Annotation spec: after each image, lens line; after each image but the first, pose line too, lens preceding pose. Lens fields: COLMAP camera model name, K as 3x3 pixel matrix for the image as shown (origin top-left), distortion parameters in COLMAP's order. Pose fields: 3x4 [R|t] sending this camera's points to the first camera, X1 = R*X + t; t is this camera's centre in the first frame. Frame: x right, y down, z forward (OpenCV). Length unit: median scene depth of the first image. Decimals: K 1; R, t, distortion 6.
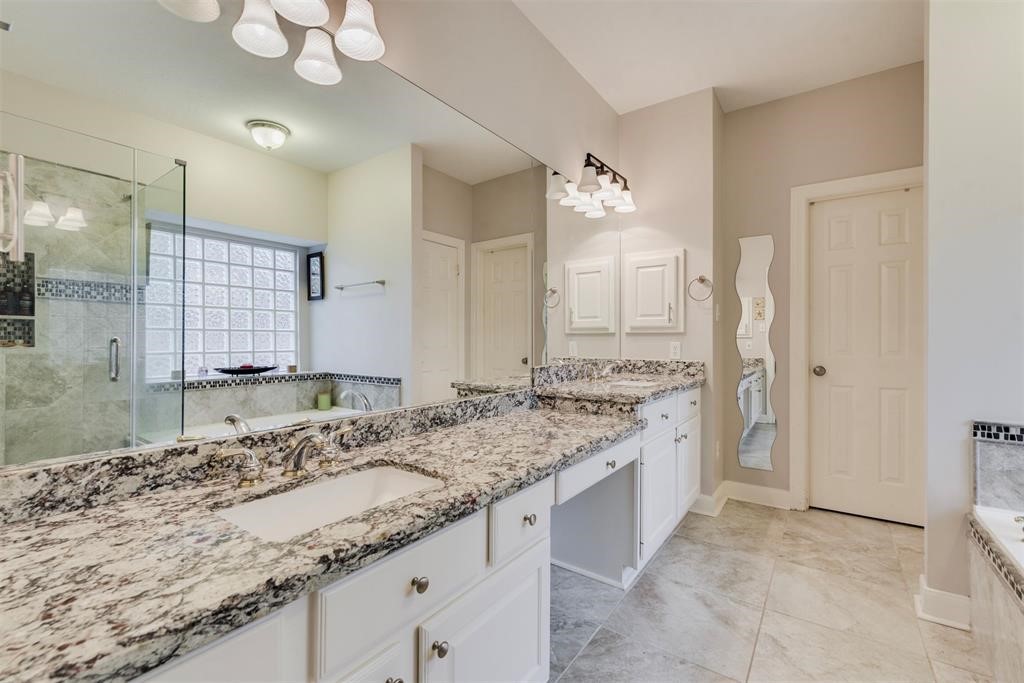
lens RADIAL K [[445.0, 0, 508.2], [0, 445.0, 338.6], [0, 0, 1]] dist [0.000678, -0.000186]
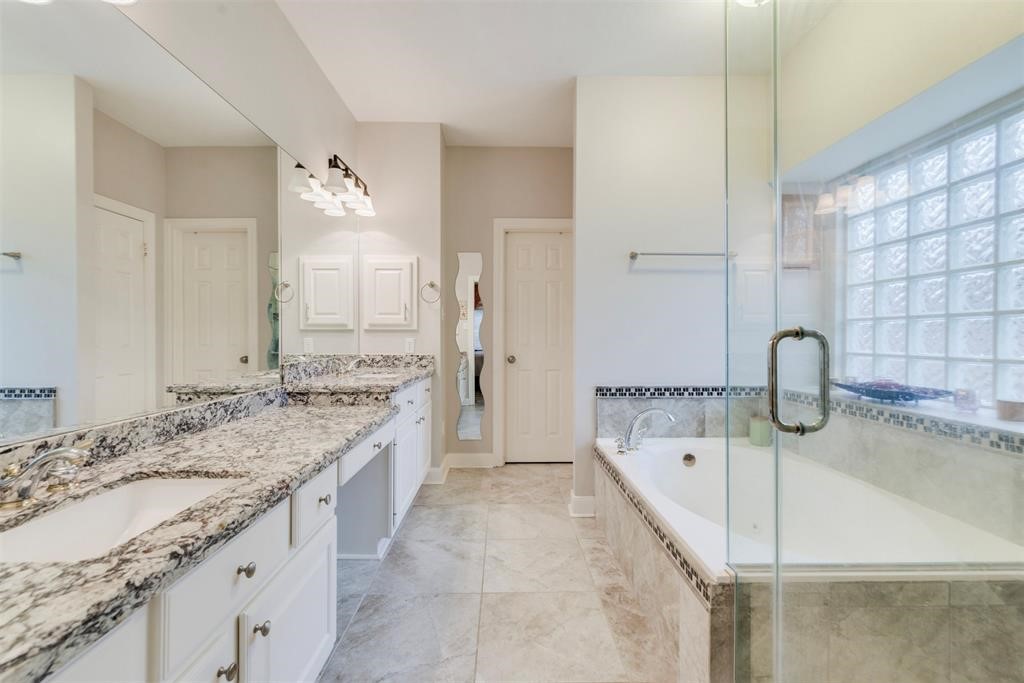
lens RADIAL K [[445.0, 0, 508.2], [0, 445.0, 338.6], [0, 0, 1]] dist [0.000678, -0.000186]
pose [[0.802779, -0.003316, 0.596268, -0.145483], [-0.001273, 0.999973, 0.007275, 0.000929], [-0.596276, -0.006600, 0.802752, -0.086927]]
